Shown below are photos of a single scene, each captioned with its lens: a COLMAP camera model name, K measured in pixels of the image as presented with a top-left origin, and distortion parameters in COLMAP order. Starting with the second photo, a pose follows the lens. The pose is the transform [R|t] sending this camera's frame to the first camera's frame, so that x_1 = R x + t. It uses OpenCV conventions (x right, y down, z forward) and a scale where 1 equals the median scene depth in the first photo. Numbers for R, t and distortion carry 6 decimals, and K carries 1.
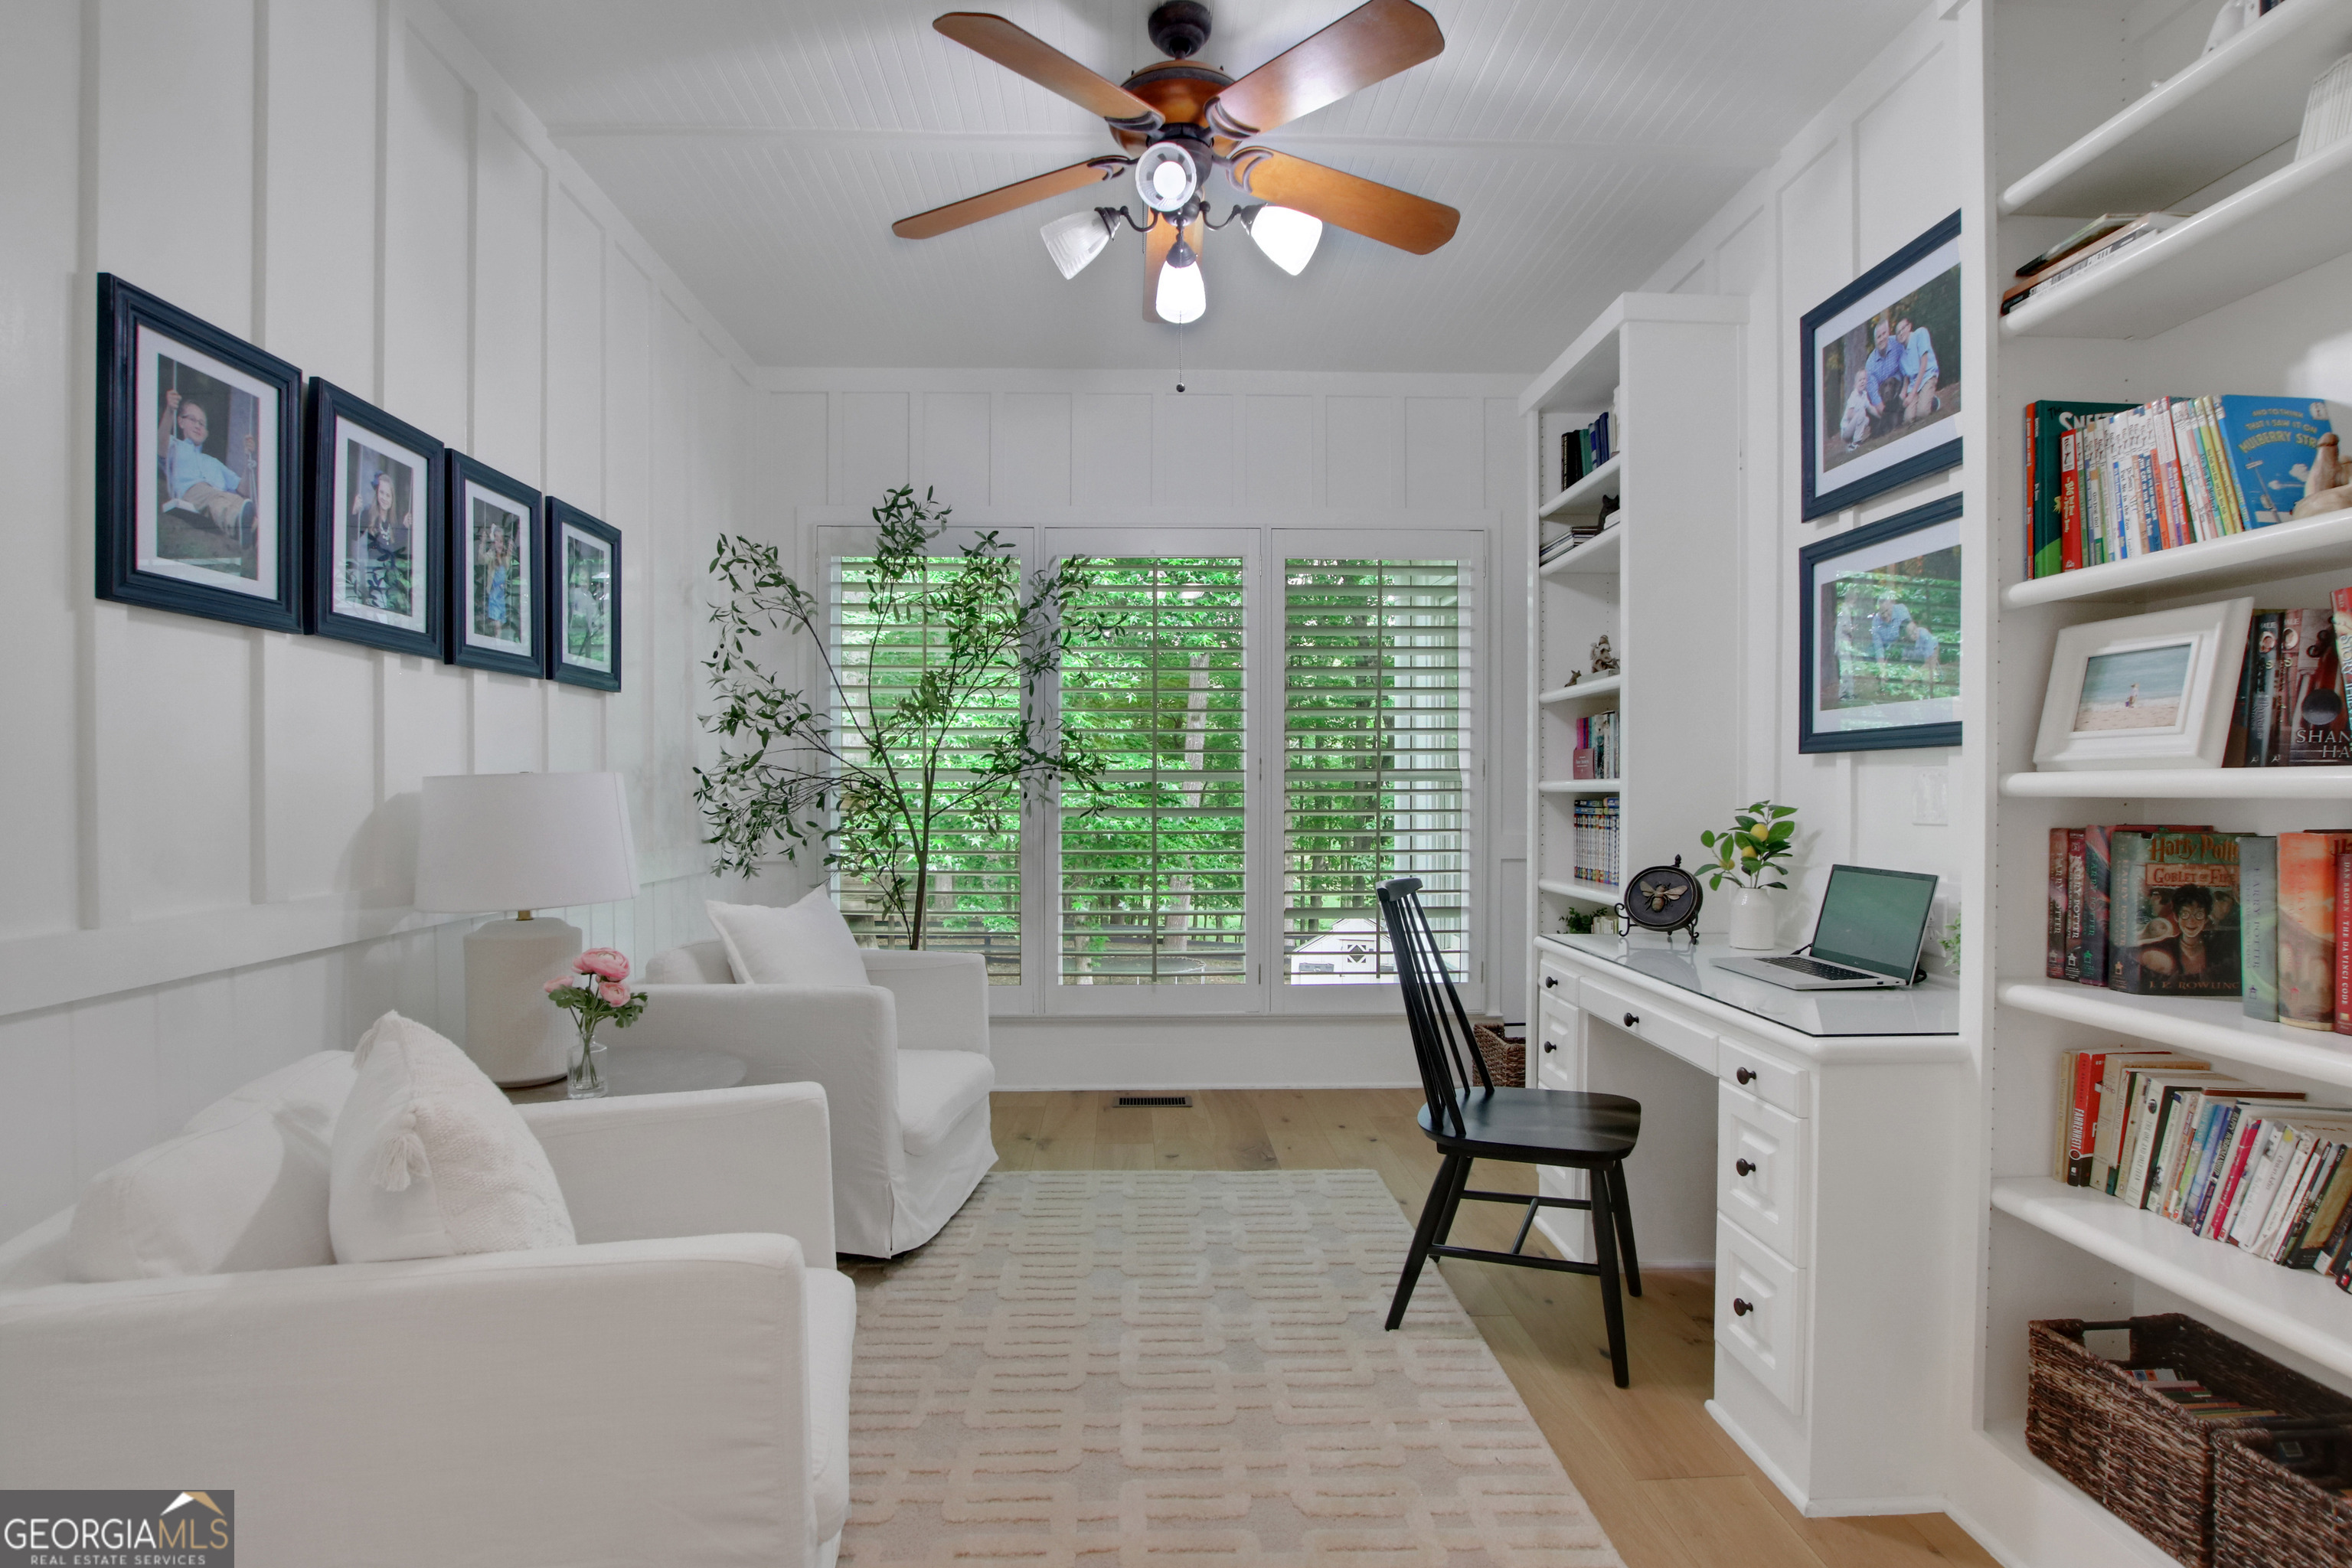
lens RADIAL K [[1120.6, 0, 1167.4], [0, 1120.6, 804.7], [0, 0, 1]] dist [-0.027615, 0.001721]
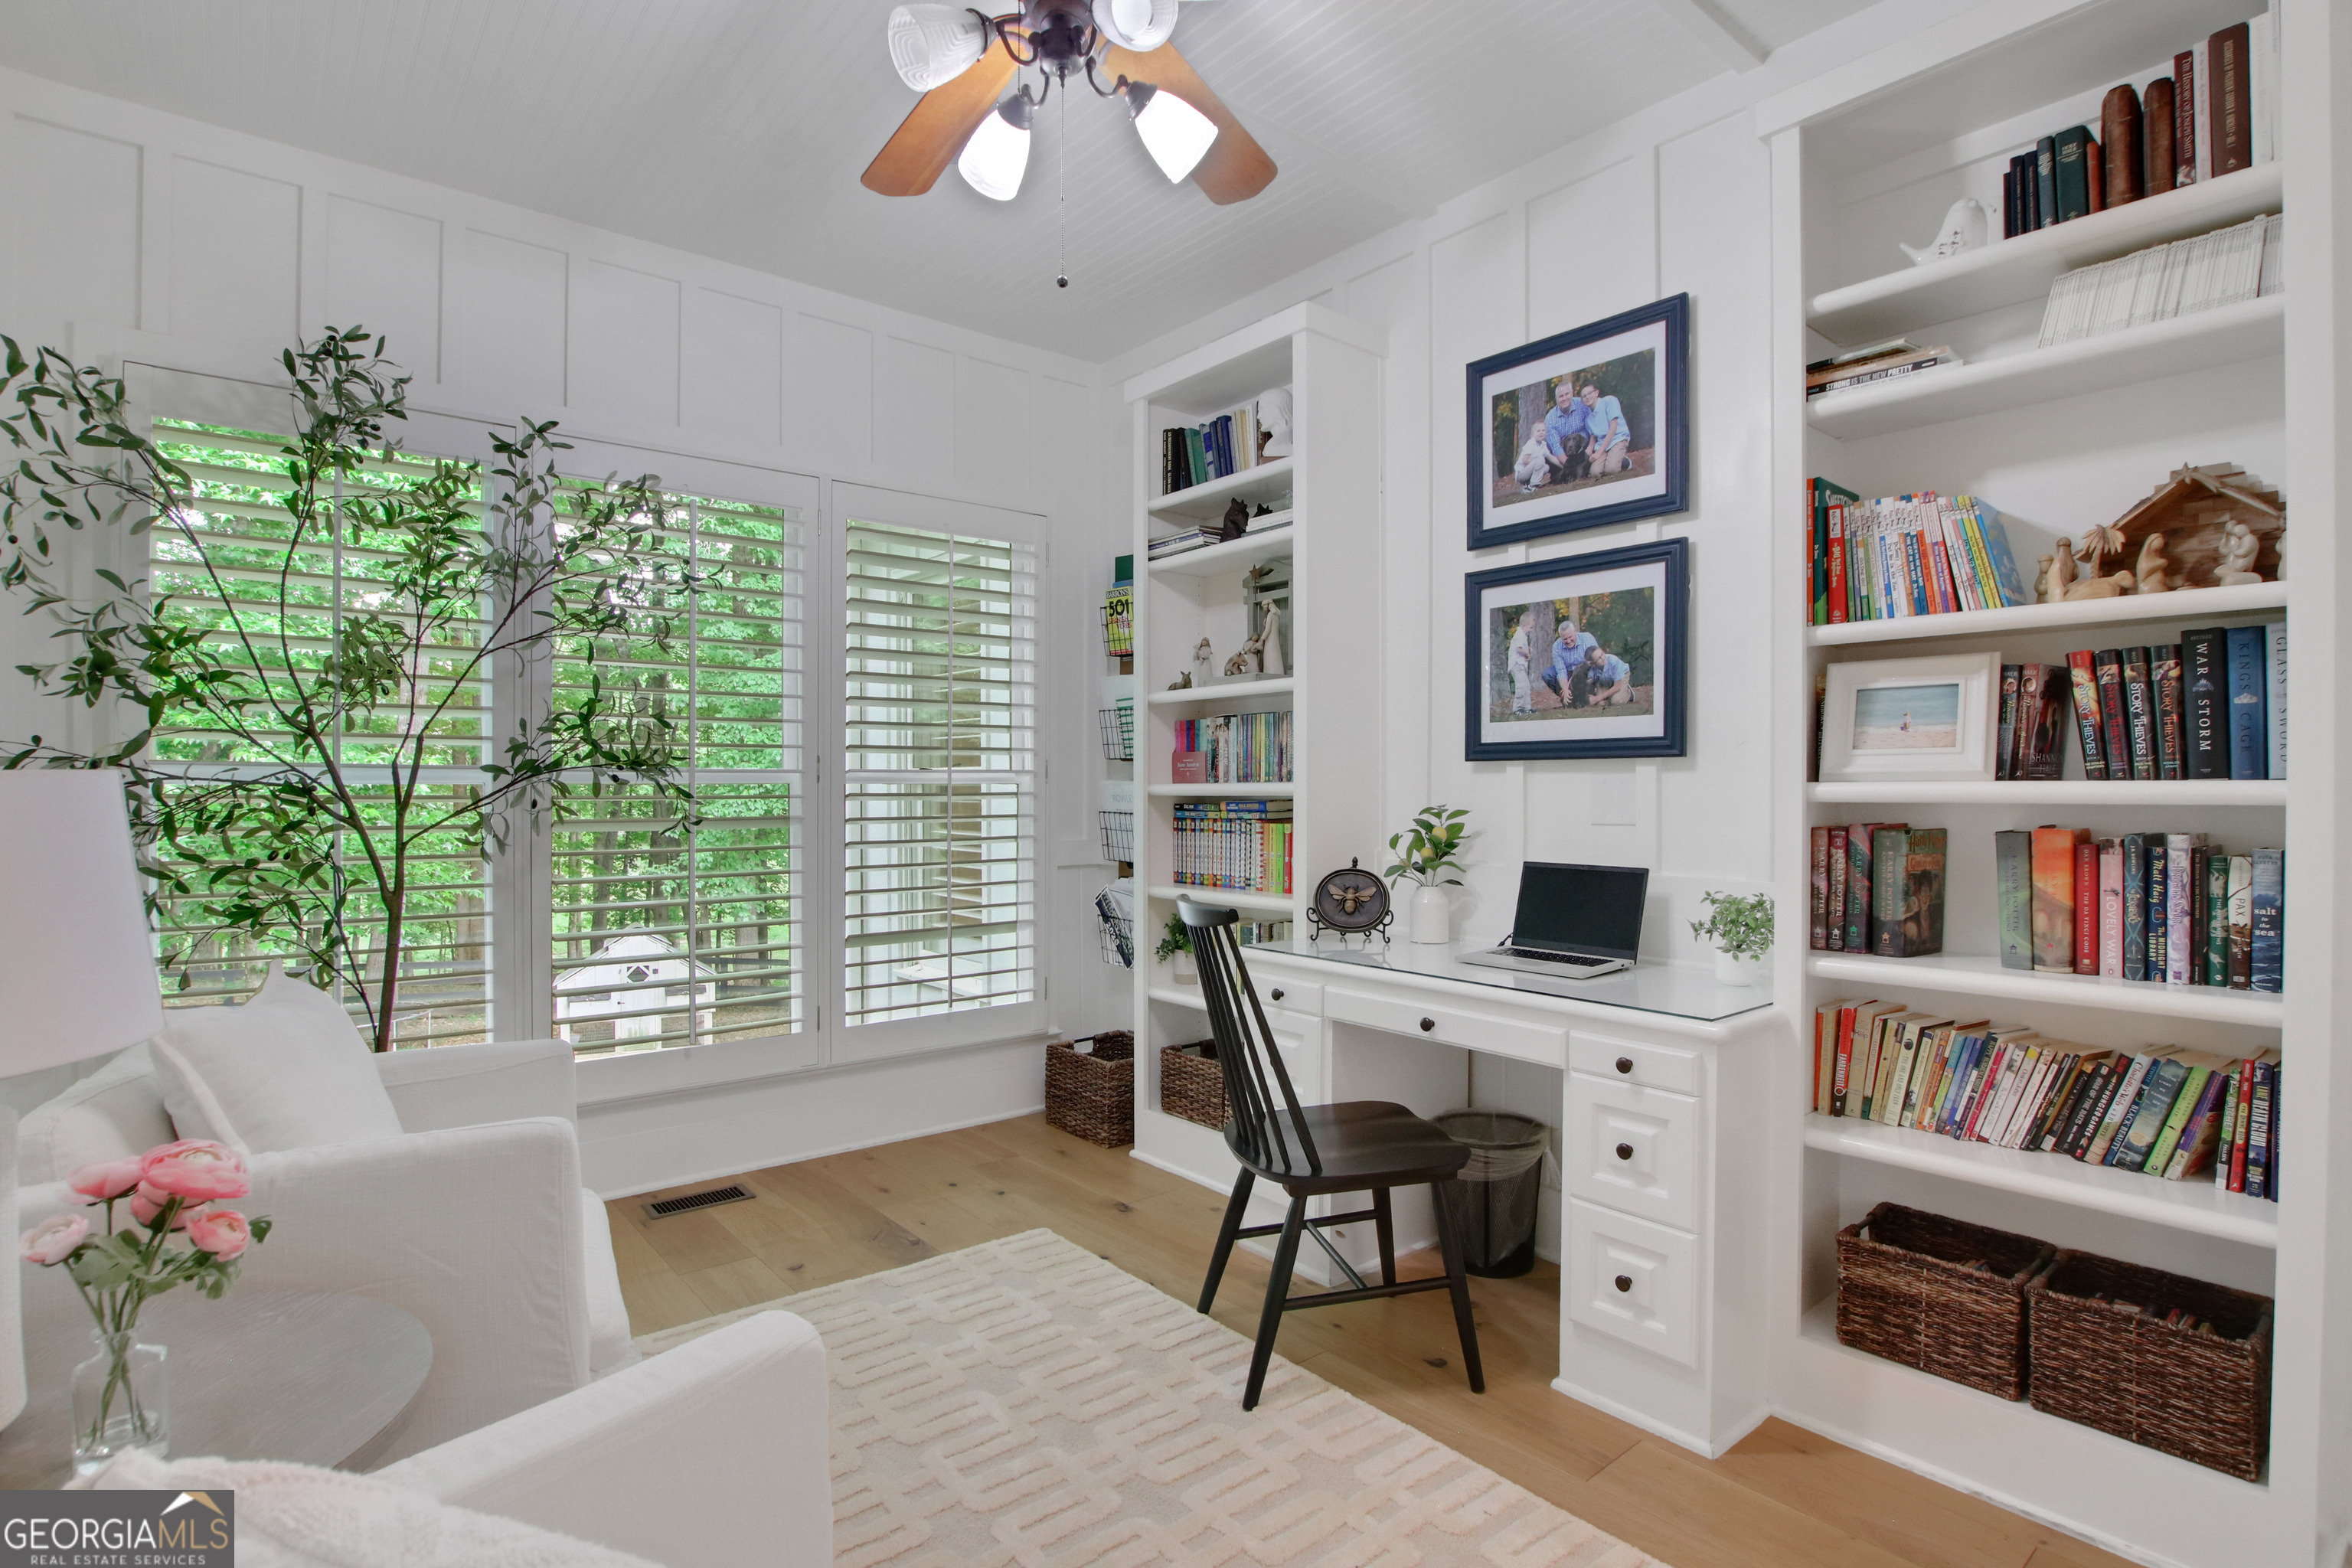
lens RADIAL K [[1148.8, 0, 1173.5], [0, 1148.8, 793.7], [0, 0, 1]] dist [-0.031000, -0.000549]
pose [[0.798303, -0.003626, 0.602245, -0.412521], [0.008949, 0.999943, -0.005842, -0.011802], [-0.602190, 0.010053, 0.798290, 0.328490]]
